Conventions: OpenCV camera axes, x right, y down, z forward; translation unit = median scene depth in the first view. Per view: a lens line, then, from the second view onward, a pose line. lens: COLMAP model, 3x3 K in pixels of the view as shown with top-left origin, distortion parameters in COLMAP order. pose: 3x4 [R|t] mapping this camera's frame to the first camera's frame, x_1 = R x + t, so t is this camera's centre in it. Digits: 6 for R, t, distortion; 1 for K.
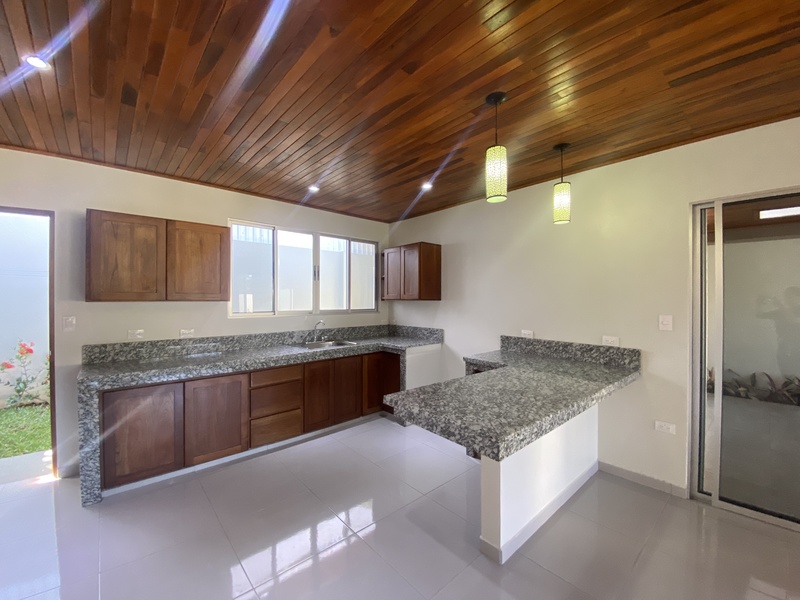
lens RADIAL K [[330.8, 0, 395.2], [0, 330.8, 294.6], [0, 0, 1]] dist [-0.001486, -0.009323]
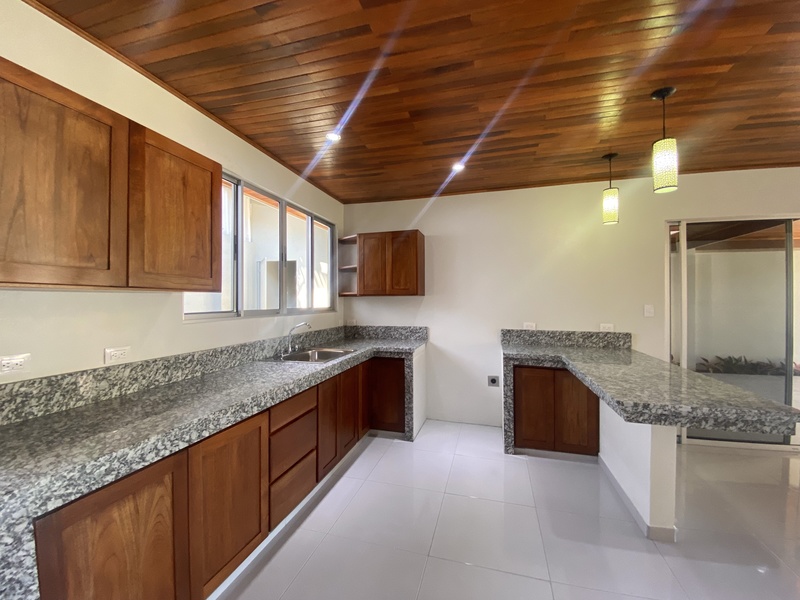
lens RADIAL K [[330.8, 0, 404.8], [0, 330.8, 296.4], [0, 0, 1]] dist [-0.001486, -0.009323]
pose [[0.841751, 0.003190, 0.539856, -0.561959], [-0.003273, 0.999994, -0.000805, 0.027263], [-0.539855, -0.001090, 0.841757, 0.349341]]
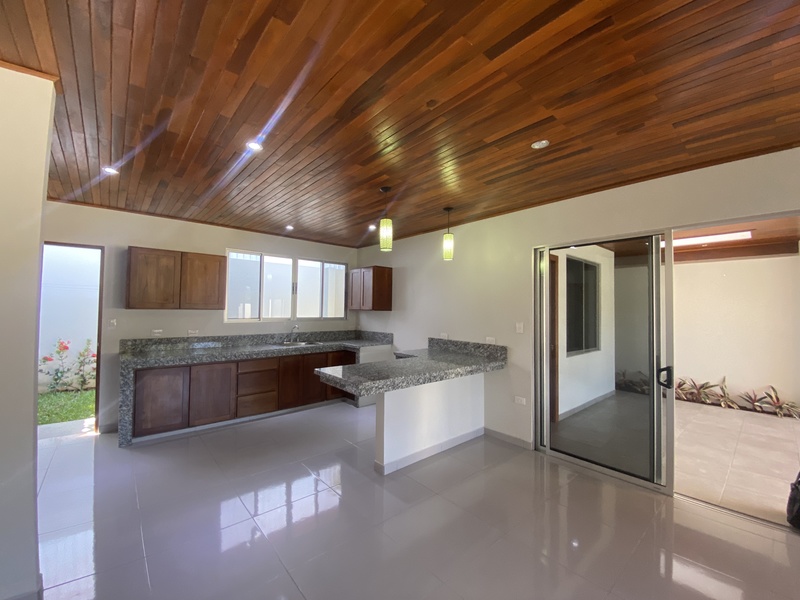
lens RADIAL K [[330.8, 0, 399.2], [0, 330.8, 291.6], [0, 0, 1]] dist [-0.001486, -0.009323]
pose [[0.999948, 0.010079, -0.001244, 0.234102], [-0.010120, 0.999182, -0.039152, -0.009703], [0.000849, 0.039162, 0.999232, -0.391643]]
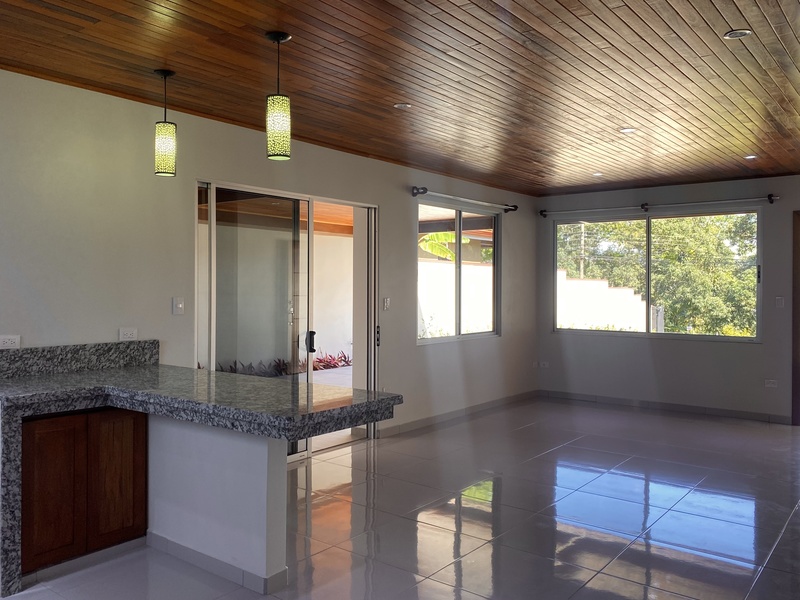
lens RADIAL K [[619.6, 0, 392.2], [0, 619.6, 287.2], [0, 0, 1]] dist [0.060400, -0.056022]
pose [[-0.157159, -0.004990, 0.987561, -0.781900], [-0.011626, 0.999927, 0.003202, 0.019101], [-0.987505, -0.010978, -0.157206, 0.574554]]
